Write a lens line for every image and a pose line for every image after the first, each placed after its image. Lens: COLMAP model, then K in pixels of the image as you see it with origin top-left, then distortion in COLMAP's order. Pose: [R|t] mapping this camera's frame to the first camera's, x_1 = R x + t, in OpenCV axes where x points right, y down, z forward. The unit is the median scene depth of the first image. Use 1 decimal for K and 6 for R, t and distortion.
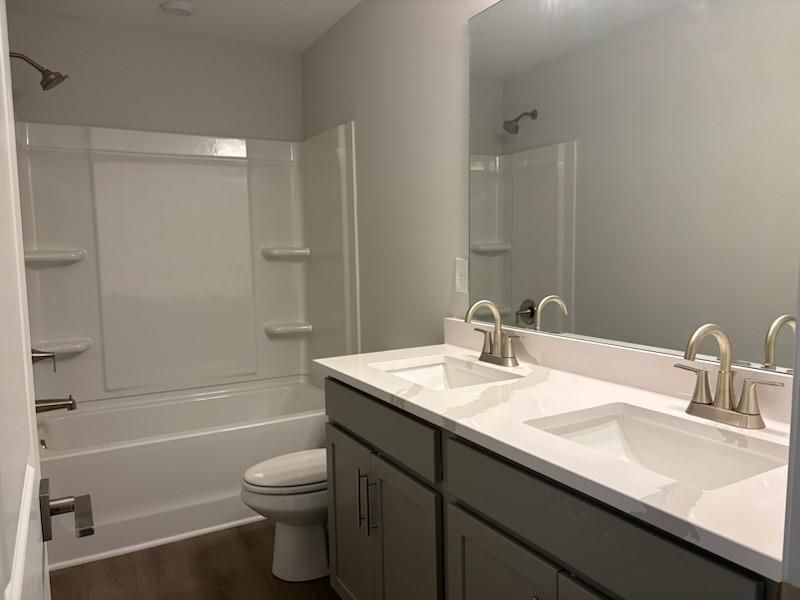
lens RADIAL K [[607.8, 0, 400.3], [0, 607.8, 292.7], [0, 0, 1]] dist [0.039435, -0.026453]
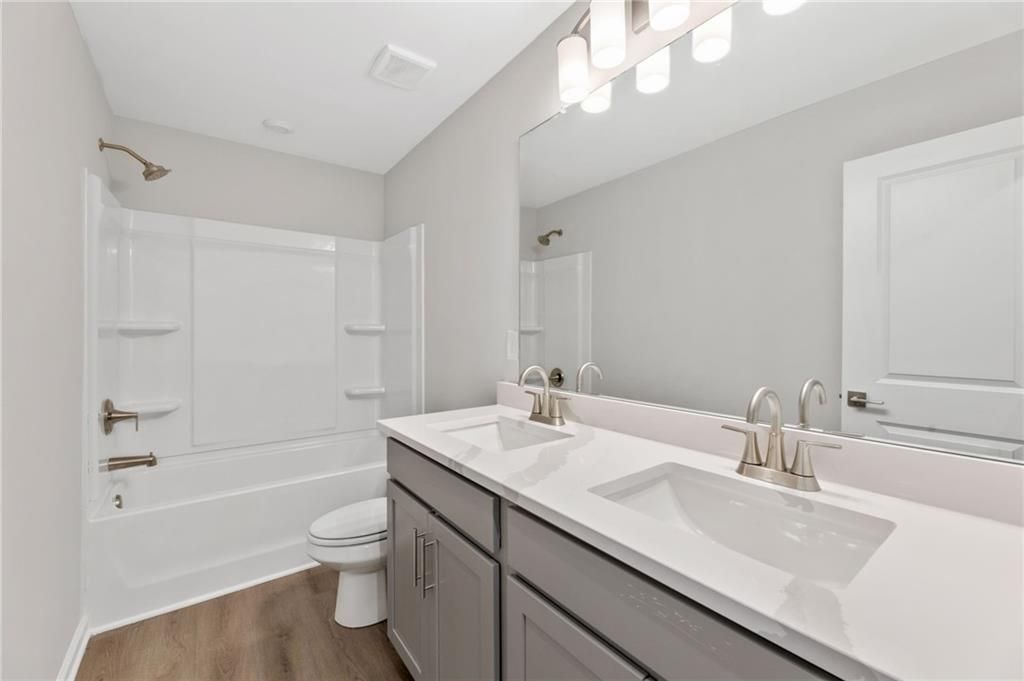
lens RADIAL K [[420.8, 0, 522.0], [0, 420.8, 338.5], [0, 0, 1]] dist [-0.000907, 0.001140]
pose [[0.988558, 0.018187, 0.149743, -0.002214], [-0.008714, 0.997932, -0.063679, 0.009439], [-0.150592, 0.061645, 0.986672, 0.190192]]
